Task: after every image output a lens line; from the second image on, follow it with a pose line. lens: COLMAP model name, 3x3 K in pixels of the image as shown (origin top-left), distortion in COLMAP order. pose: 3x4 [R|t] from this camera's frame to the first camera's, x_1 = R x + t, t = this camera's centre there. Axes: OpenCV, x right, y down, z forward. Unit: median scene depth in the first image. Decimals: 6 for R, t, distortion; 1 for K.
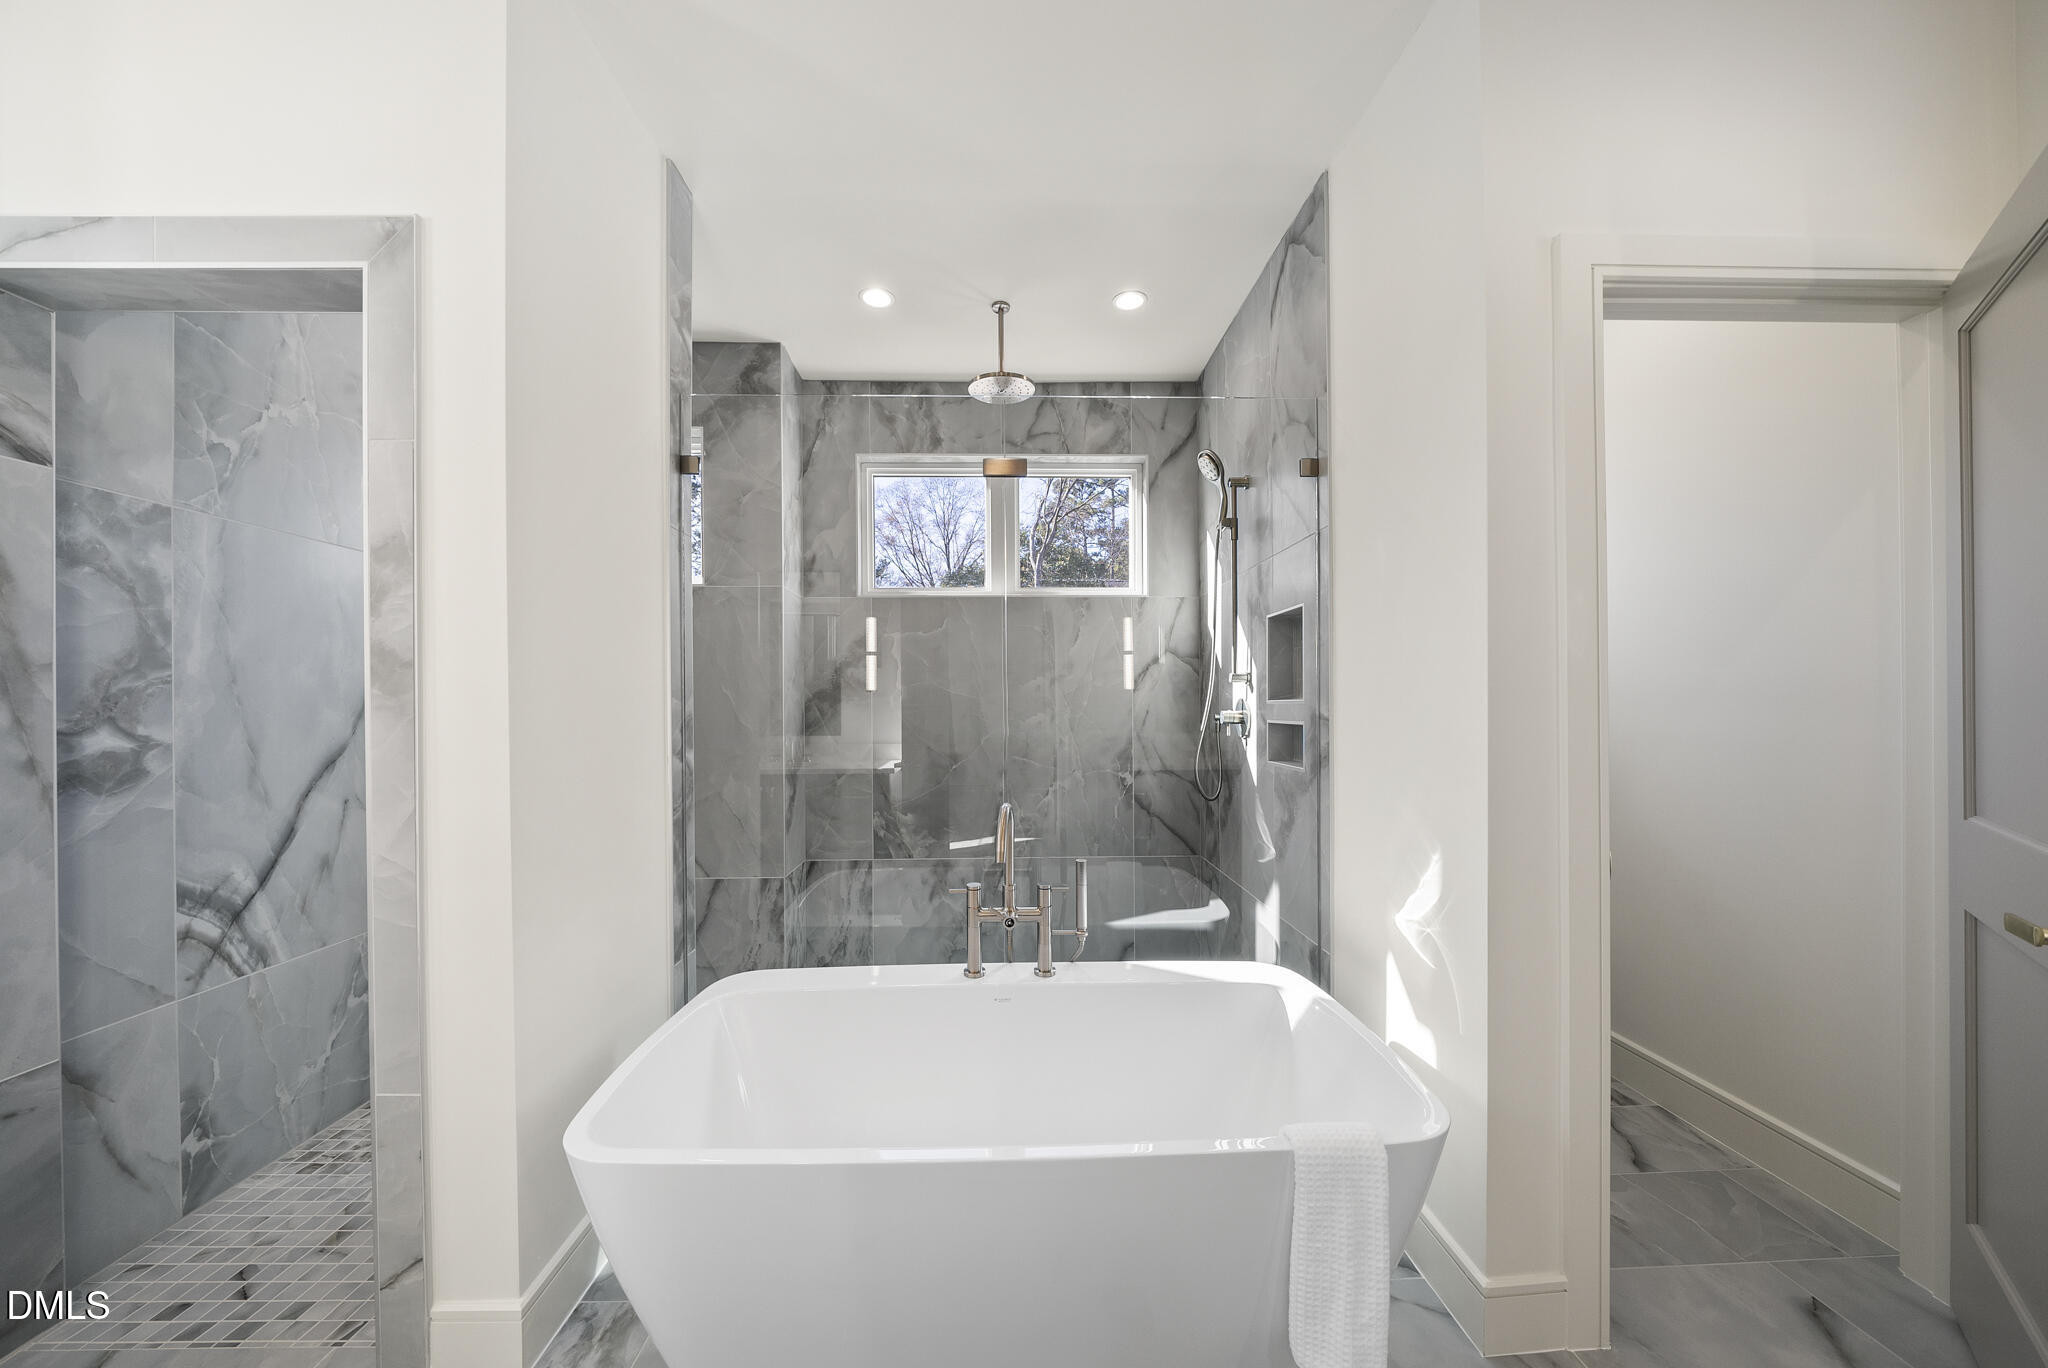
lens RADIAL K [[709.3, 0, 1020.5], [0, 709.3, 694.0], [0, 0, 1]] dist [-0.005084, 0.000132]
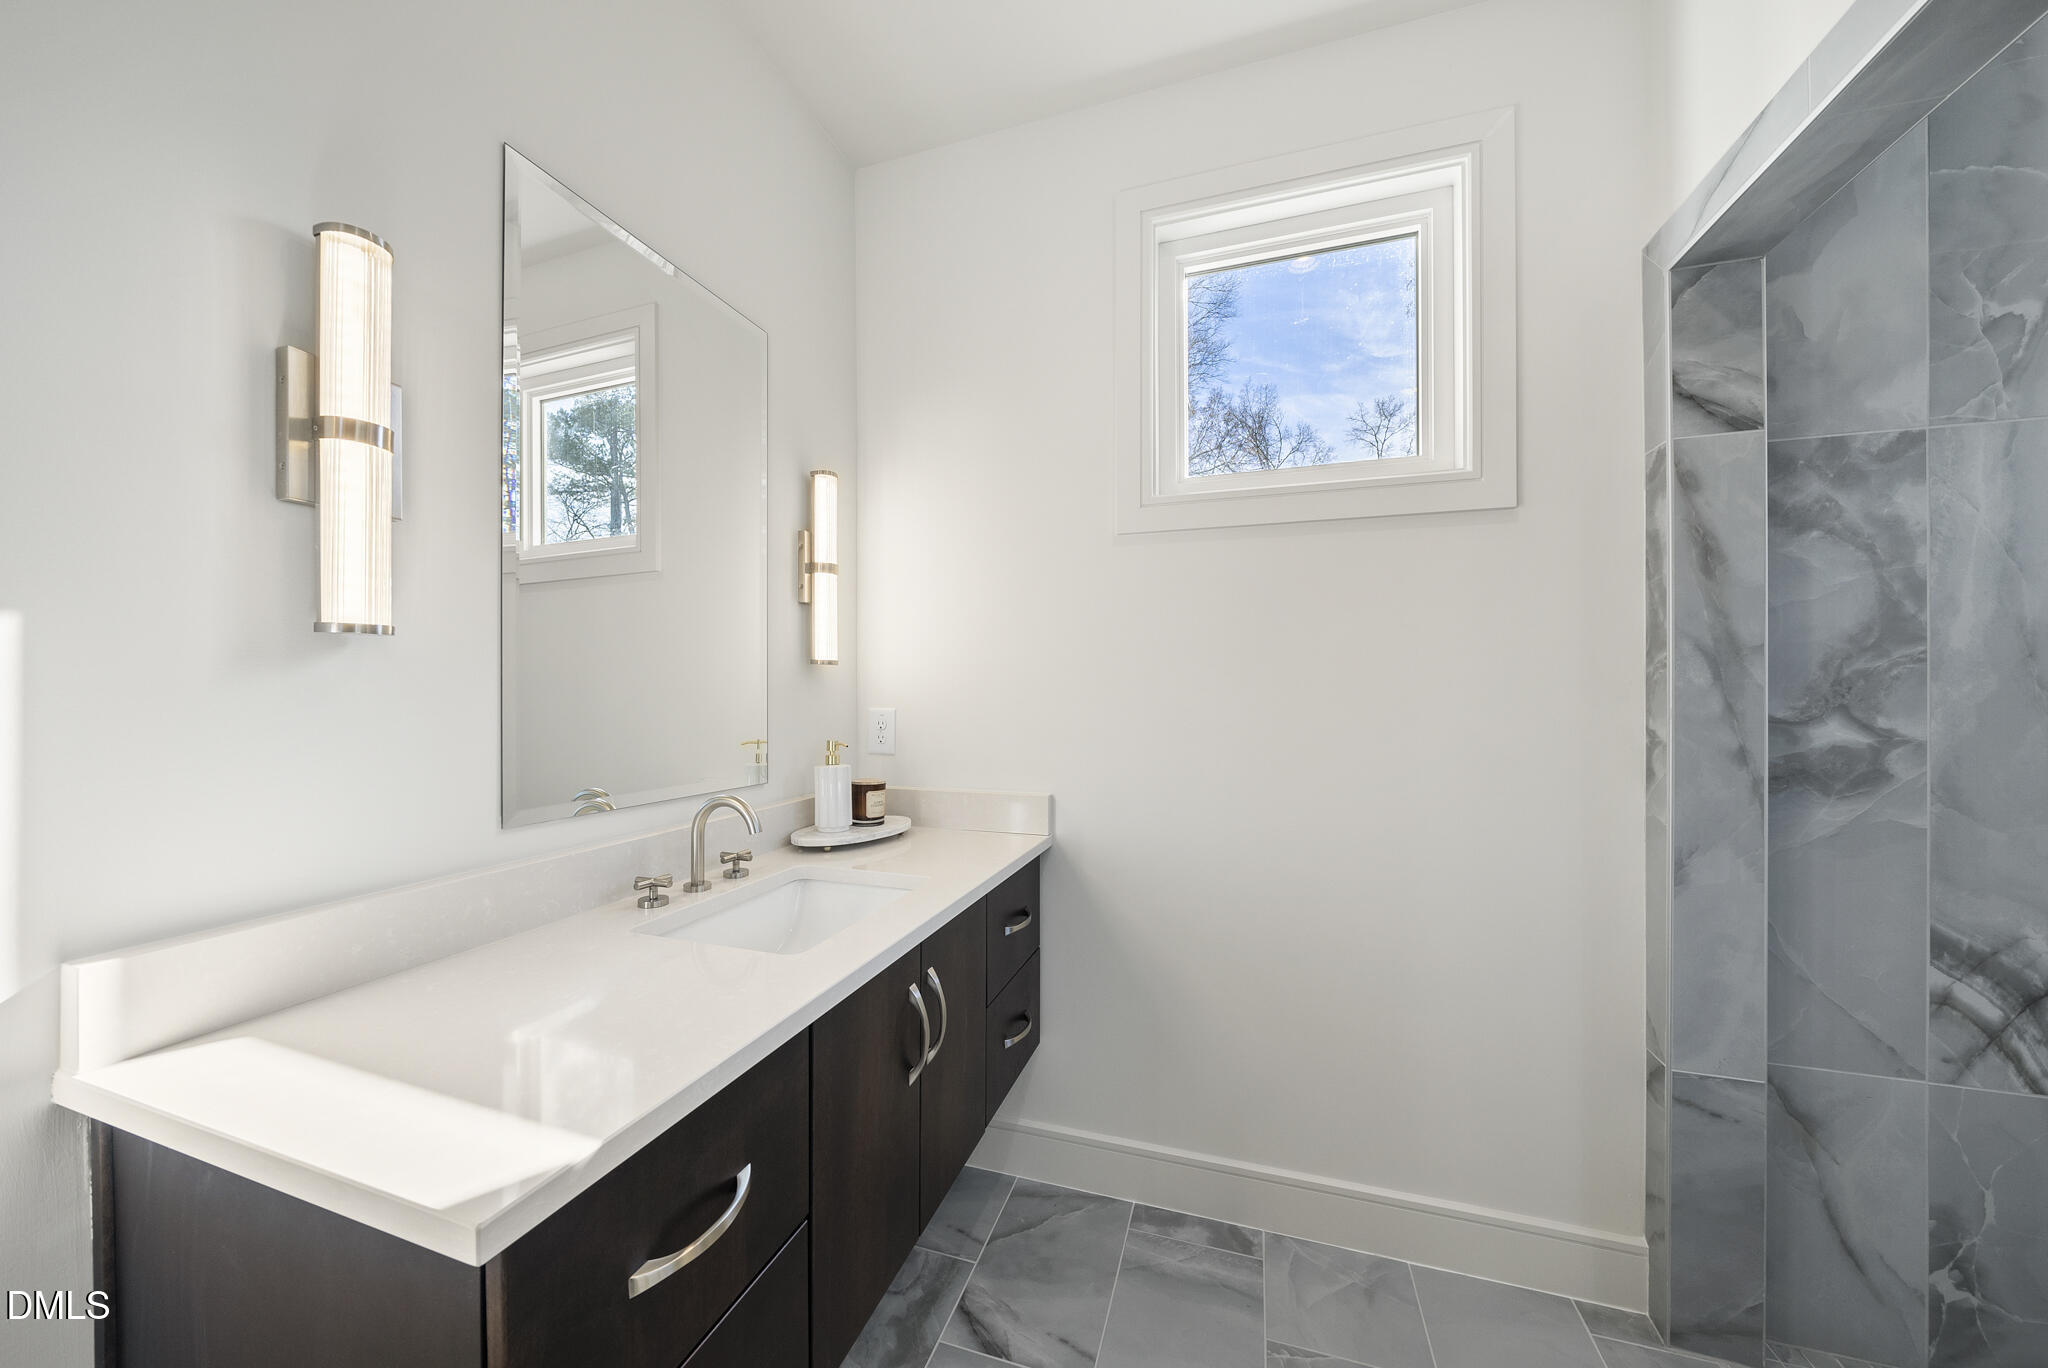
lens RADIAL K [[709.3, 0, 1020.5], [0, 709.3, 694.0], [0, 0, 1]] dist [-0.005084, 0.000132]
pose [[-0.339644, 0.012599, -0.940470, -0.167166], [0.017417, 0.999823, 0.007104, -0.002944], [0.940393, -0.013967, -0.339803, 0.351823]]
